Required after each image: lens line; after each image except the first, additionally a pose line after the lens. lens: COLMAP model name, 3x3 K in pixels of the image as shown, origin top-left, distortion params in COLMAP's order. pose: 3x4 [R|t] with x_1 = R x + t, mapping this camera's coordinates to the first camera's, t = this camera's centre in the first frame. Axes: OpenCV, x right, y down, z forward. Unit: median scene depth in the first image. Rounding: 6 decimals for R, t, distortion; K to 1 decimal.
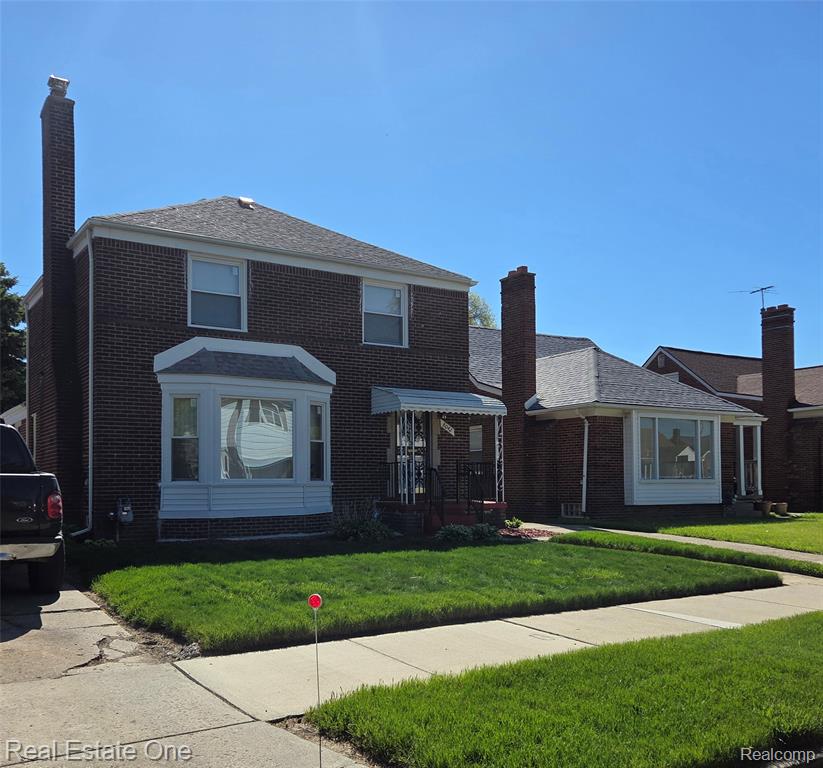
lens RADIAL K [[799.0, 0, 411.1], [0, 799.0, 386.2], [0, 0, 1]] dist [0.020351, 0.000000]
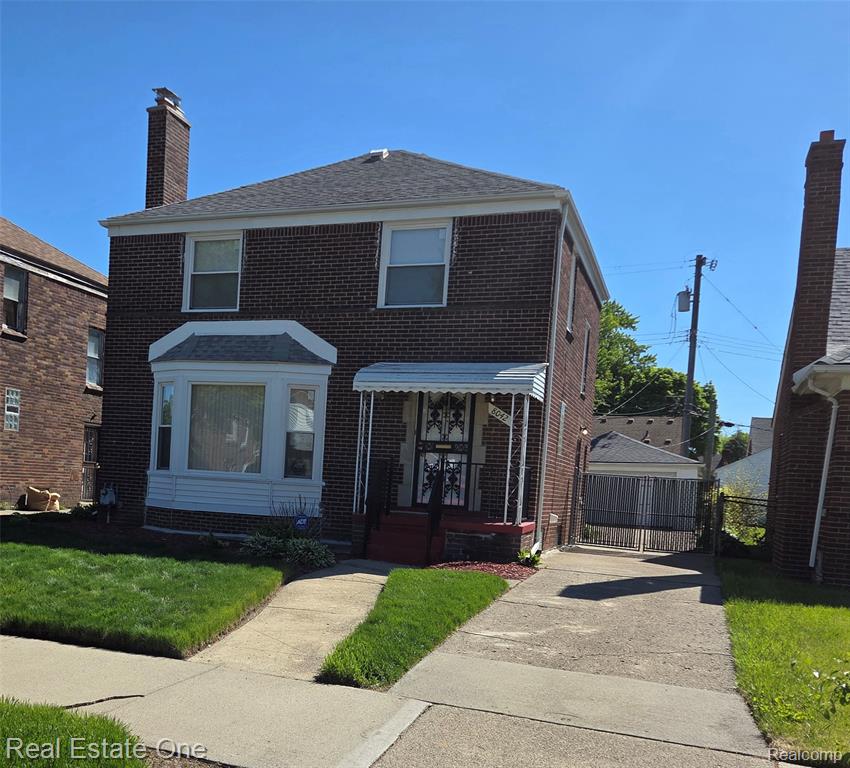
lens RADIAL K [[947.8, 0, 364.7], [0, 947.8, 444.2], [0, 0, 1]] dist [0.035350, 0.000000]
pose [[0.564653, 0.007997, -0.825289, 0.742630], [0.037155, 0.998693, 0.035099, 0.049231], [0.824491, -0.050482, 0.563618, 0.490373]]
